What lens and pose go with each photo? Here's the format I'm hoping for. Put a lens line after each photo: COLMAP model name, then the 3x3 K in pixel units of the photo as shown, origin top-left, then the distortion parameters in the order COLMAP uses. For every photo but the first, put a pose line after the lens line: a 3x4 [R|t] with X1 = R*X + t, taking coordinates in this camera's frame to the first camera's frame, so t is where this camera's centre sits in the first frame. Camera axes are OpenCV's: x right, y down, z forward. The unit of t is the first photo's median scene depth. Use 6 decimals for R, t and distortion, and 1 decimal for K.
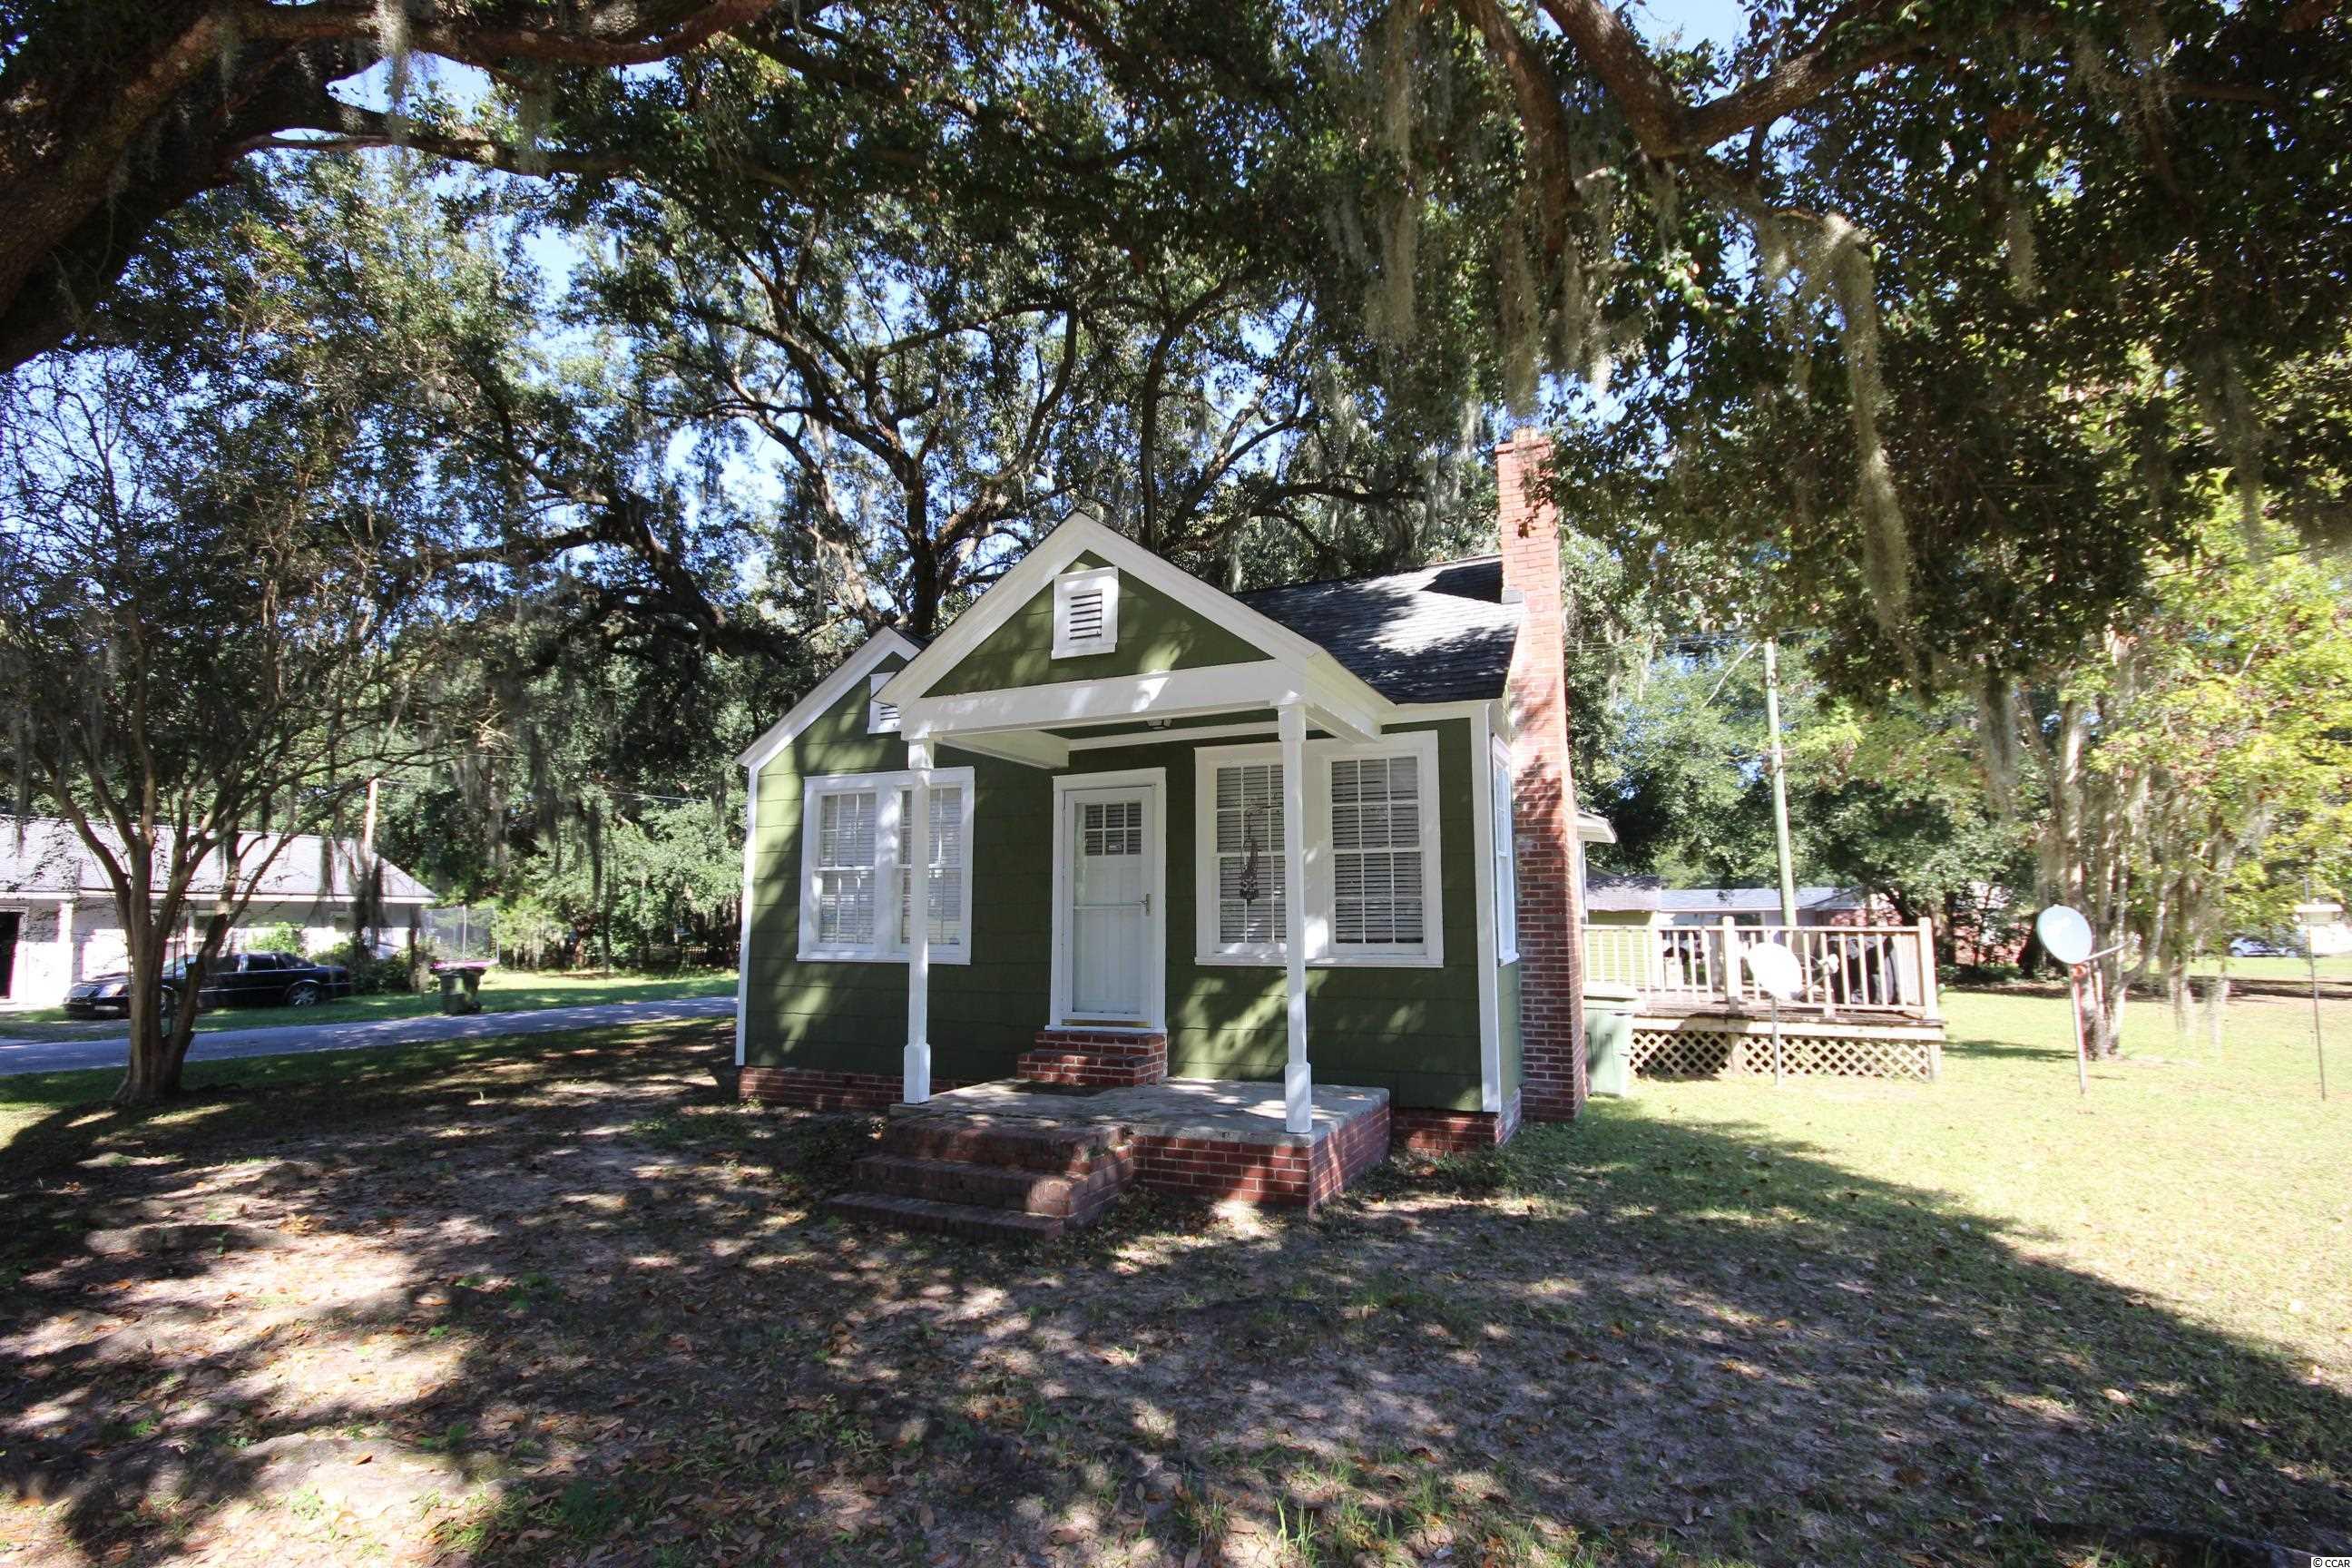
lens RADIAL K [[1086.0, 0, 1184.4], [0, 1086.0, 794.3], [0, 0, 1]] dist [-0.003087, -0.000608]
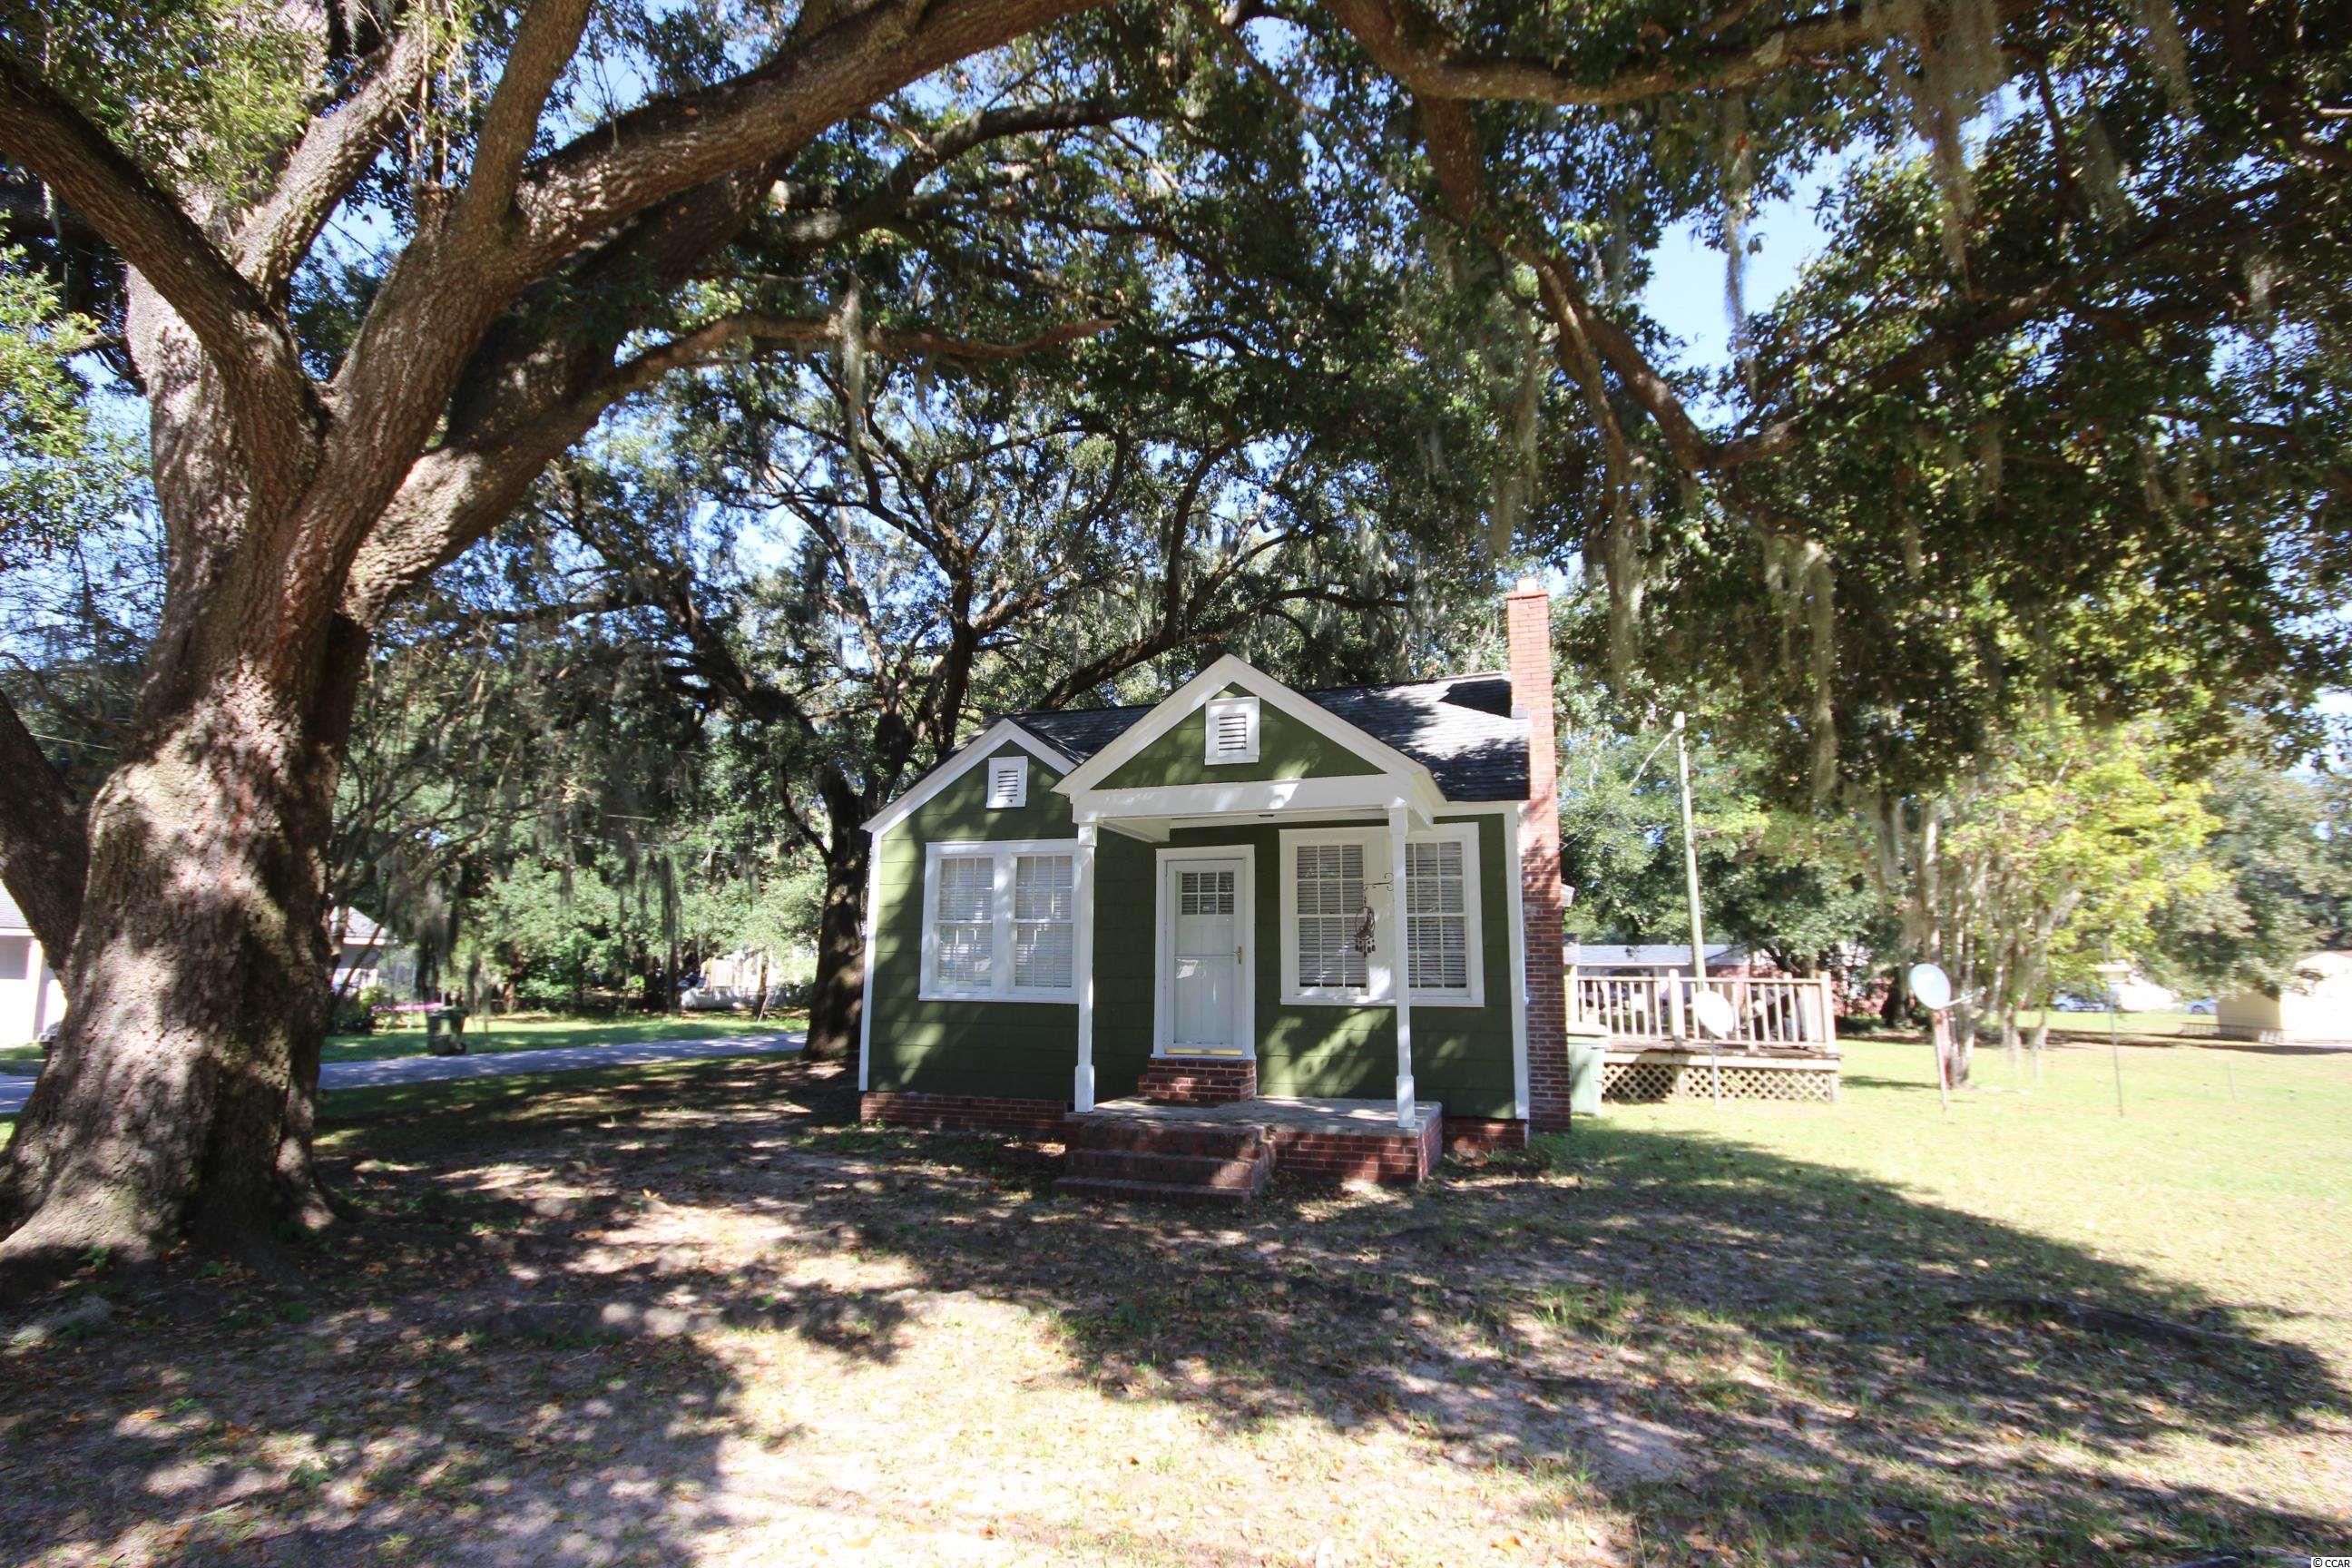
lens RADIAL K [[1086.0, 0, 1184.4], [0, 1086.0, 794.3], [0, 0, 1]] dist [-0.003087, -0.000608]
pose [[0.995612, 0.024037, 0.090442, -0.171767], [-0.019950, 0.998751, -0.045819, -0.019459], [-0.091431, 0.043814, 0.994847, -0.189270]]
